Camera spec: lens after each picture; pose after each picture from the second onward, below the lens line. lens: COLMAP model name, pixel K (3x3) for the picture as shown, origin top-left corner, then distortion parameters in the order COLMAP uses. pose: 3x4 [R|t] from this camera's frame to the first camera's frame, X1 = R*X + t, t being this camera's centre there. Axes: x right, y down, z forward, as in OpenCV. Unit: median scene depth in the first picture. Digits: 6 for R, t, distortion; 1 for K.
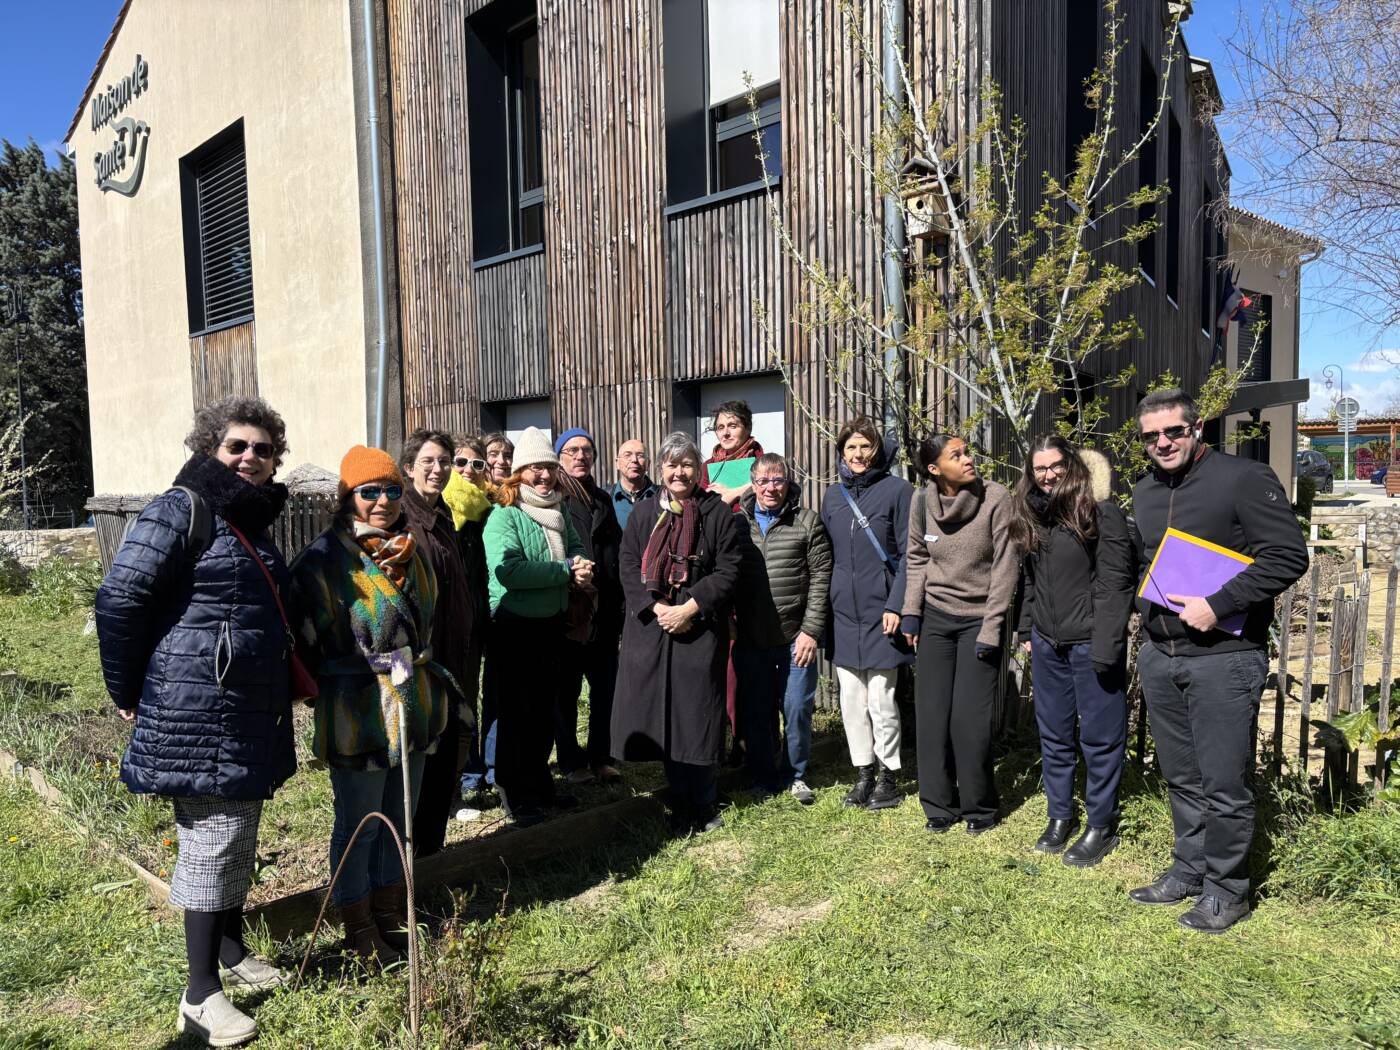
lens RADIAL K [[1055.9, 0, 701.2], [0, 1055.9, 530.6], [0, 0, 1]] dist [0.009028, -0.001581]
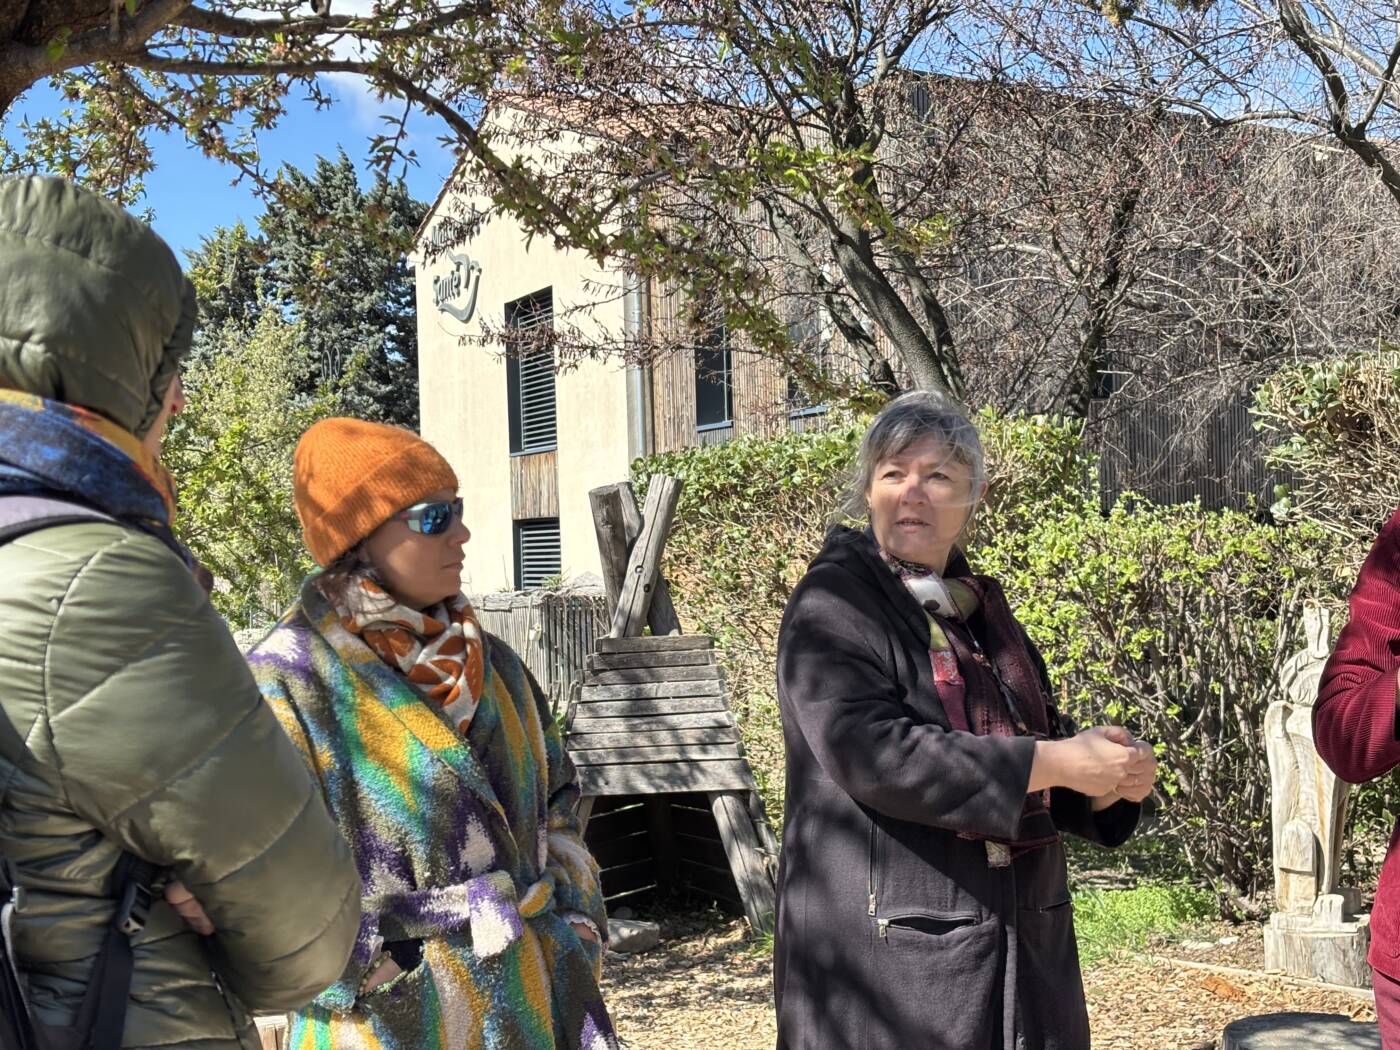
lens RADIAL K [[2104.9, 0, 697.0], [0, 2104.9, 527.6], [0, 0, 1]] dist [0.126801, 0.000000]
pose [[0.934185, -0.009093, -0.356673, 0.472583], [-0.012177, 0.998280, -0.057344, 0.020146], [0.356581, 0.057913, 0.932468, -0.956298]]
